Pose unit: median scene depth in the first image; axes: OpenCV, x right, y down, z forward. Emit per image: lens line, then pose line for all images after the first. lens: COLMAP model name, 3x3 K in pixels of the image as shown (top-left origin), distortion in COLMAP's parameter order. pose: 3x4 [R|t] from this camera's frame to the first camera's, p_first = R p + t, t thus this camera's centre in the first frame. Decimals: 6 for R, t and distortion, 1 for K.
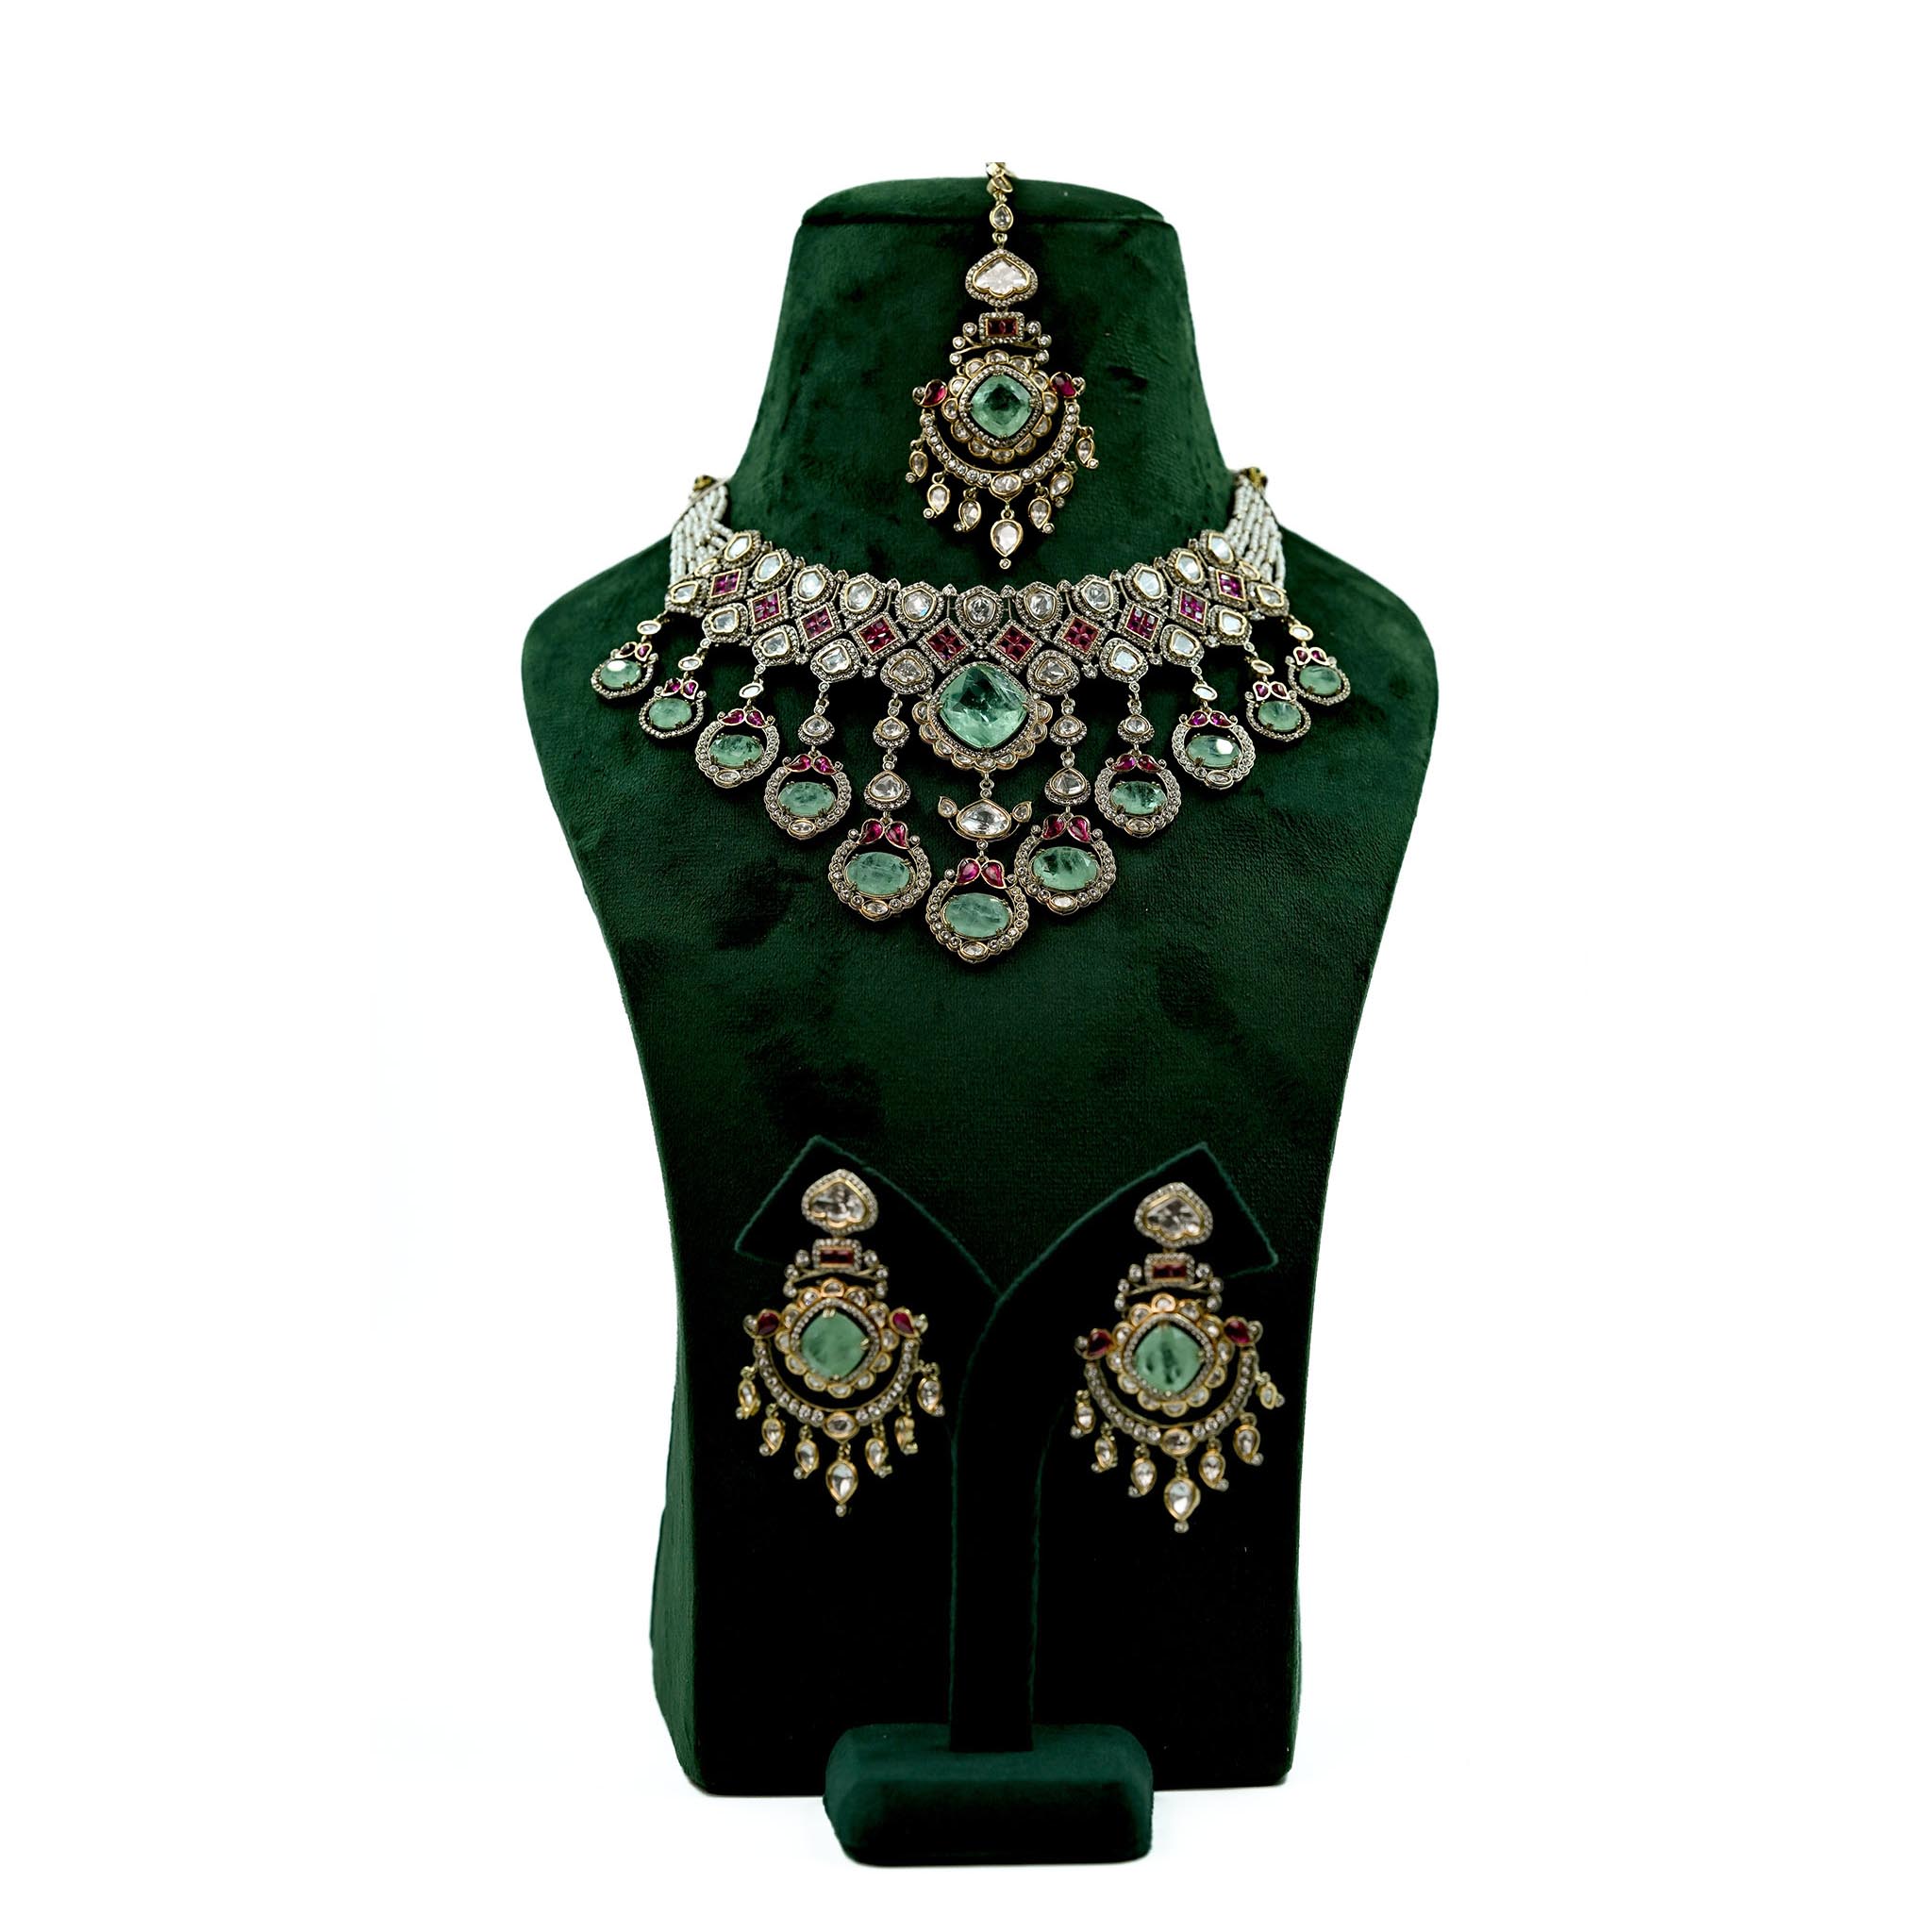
lens RADIAL K [[5246.7, 0, 966.0], [0, 5246.7, 966.0], [0, 0, 1]] dist [-0.034645, -0.248164]
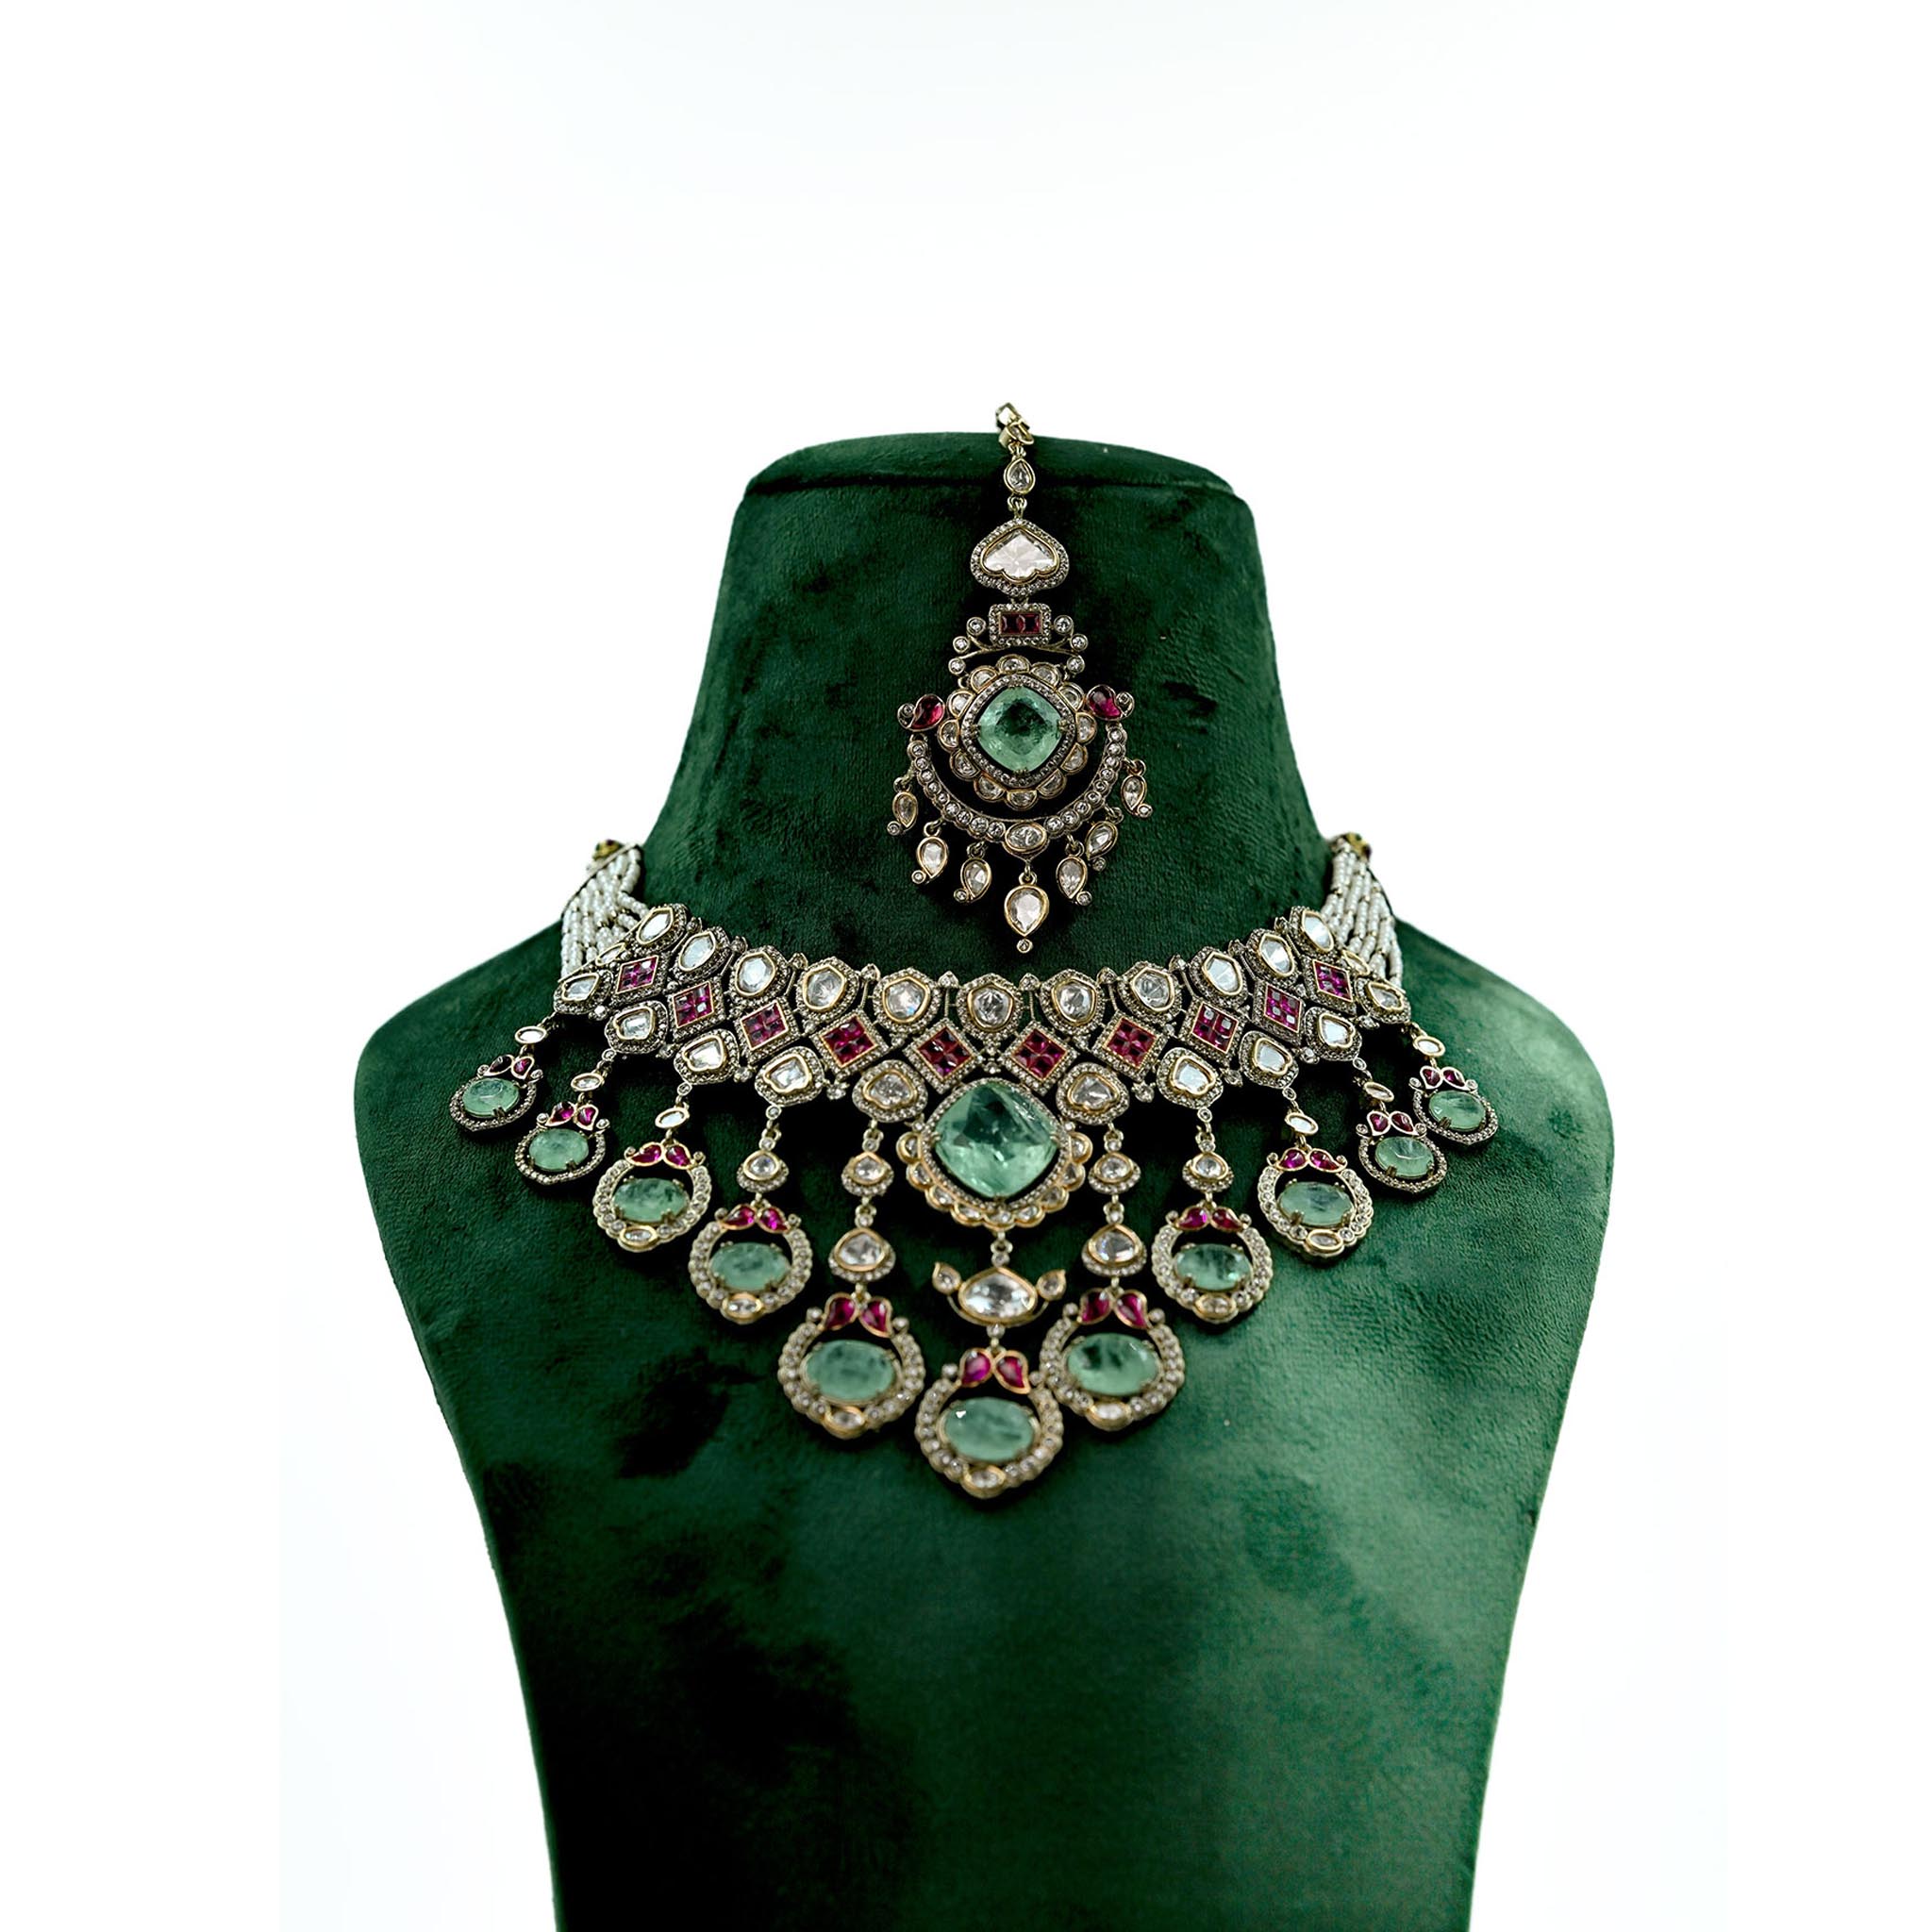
lens RADIAL K [[5246.7, 0, 966.0], [0, 5246.7, 966.0], [0, 0, 1]] dist [-0.034645, -0.248164]
pose [[0.999771, 0.004498, 0.020919, -0.015725], [-0.001964, 0.992821, -0.119597, 0.012630], [-0.021306, 0.119528, 0.992602, 0.281937]]
